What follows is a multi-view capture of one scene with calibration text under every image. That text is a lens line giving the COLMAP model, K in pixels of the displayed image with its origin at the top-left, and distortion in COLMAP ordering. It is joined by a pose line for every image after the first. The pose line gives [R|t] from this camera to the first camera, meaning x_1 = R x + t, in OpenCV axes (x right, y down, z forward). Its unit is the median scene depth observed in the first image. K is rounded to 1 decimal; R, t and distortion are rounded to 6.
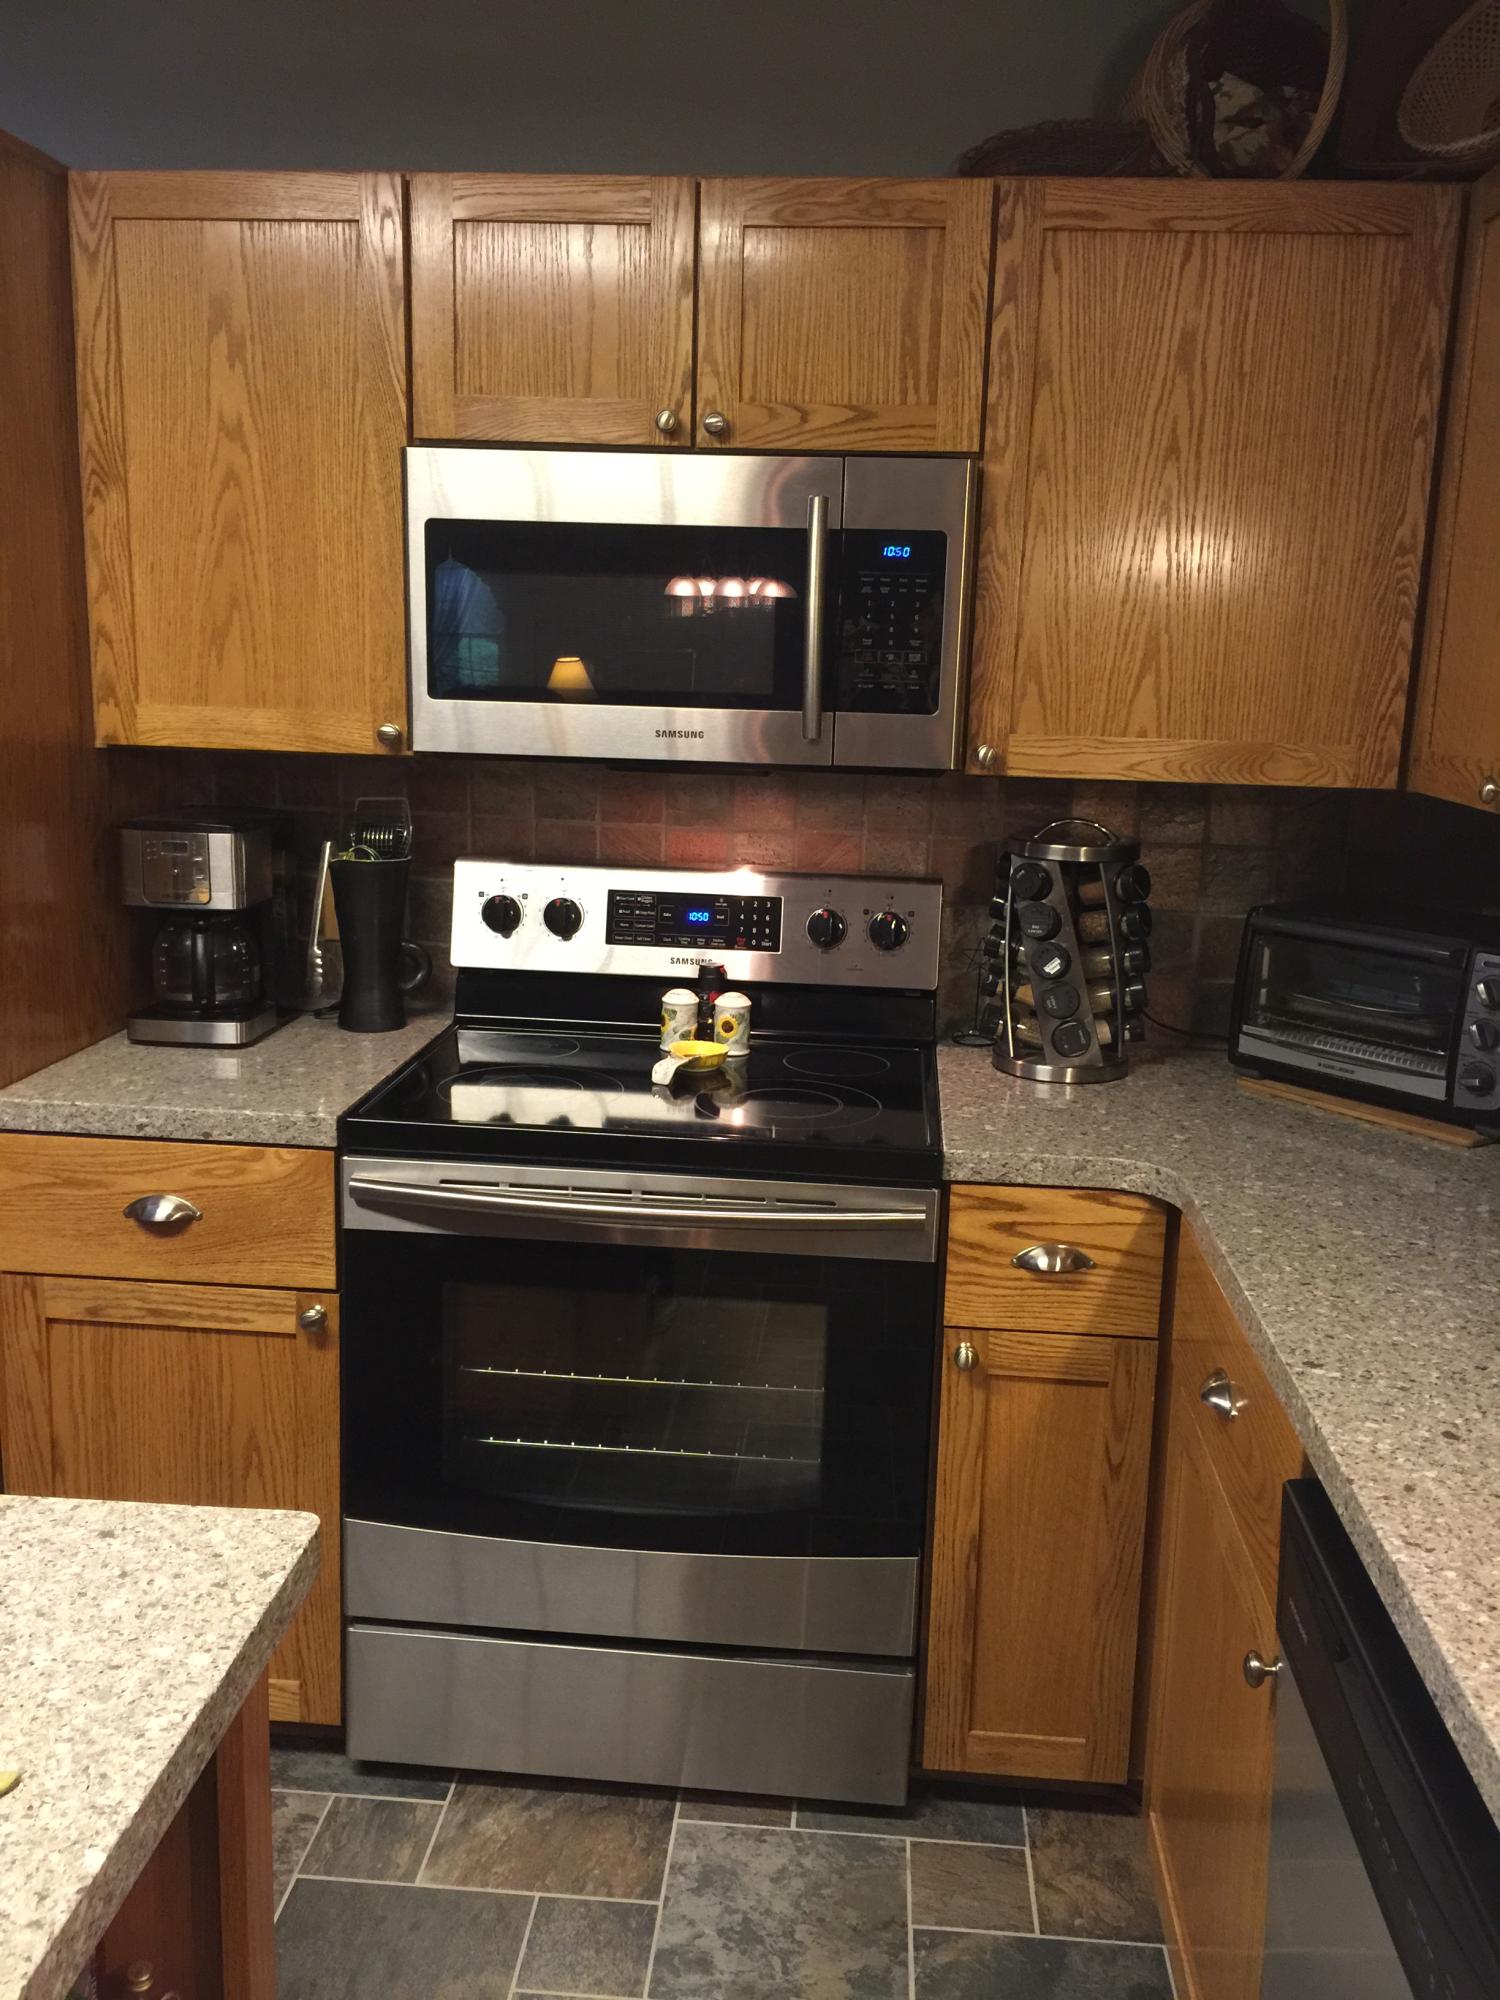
lens RADIAL K [[1719.8, 0, 749.5], [0, 1719.8, 1018.4], [0, 0, 1]] dist [0.074137, -0.100698]
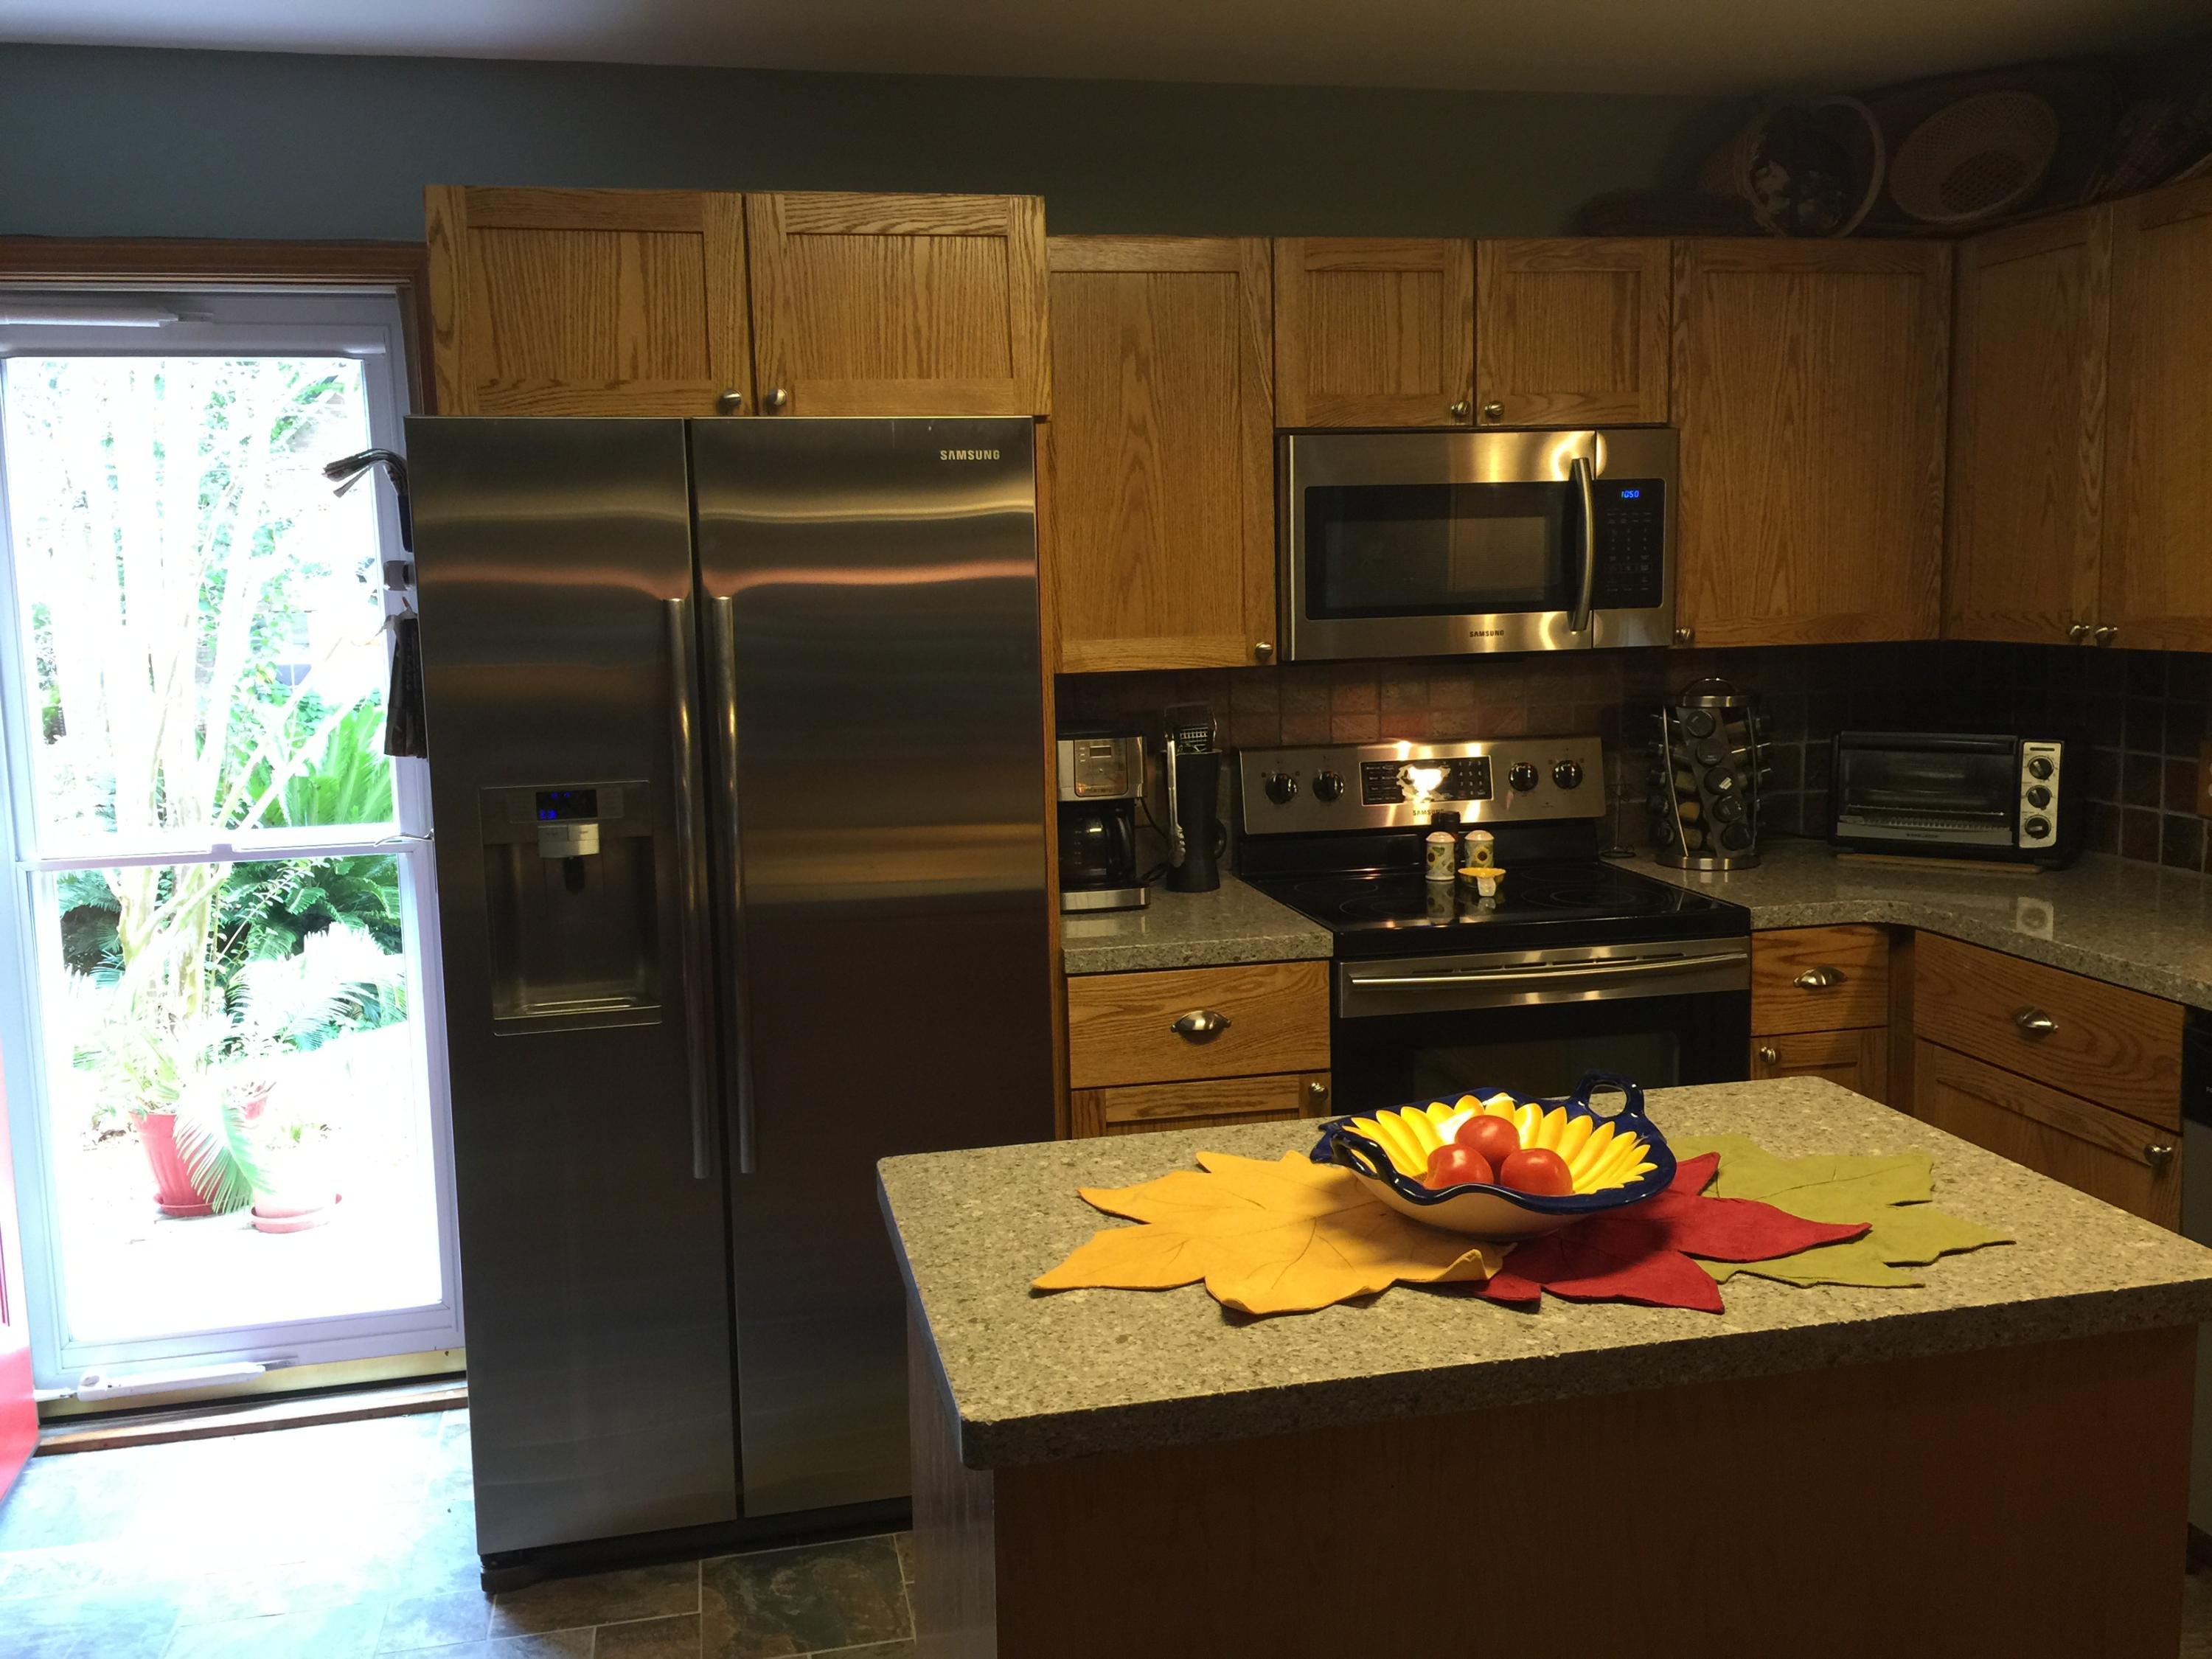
lens RADIAL K [[1902.1, 0, 1106.0], [0, 1902.1, 829.5], [0, 0, 1]] dist [0.074137, -0.100698]
pose [[0.955627, -0.092372, 0.279724, -0.778557], [0.113707, 0.991640, -0.060995, 0.045841], [-0.271751, 0.090095, 0.958141, -0.346578]]
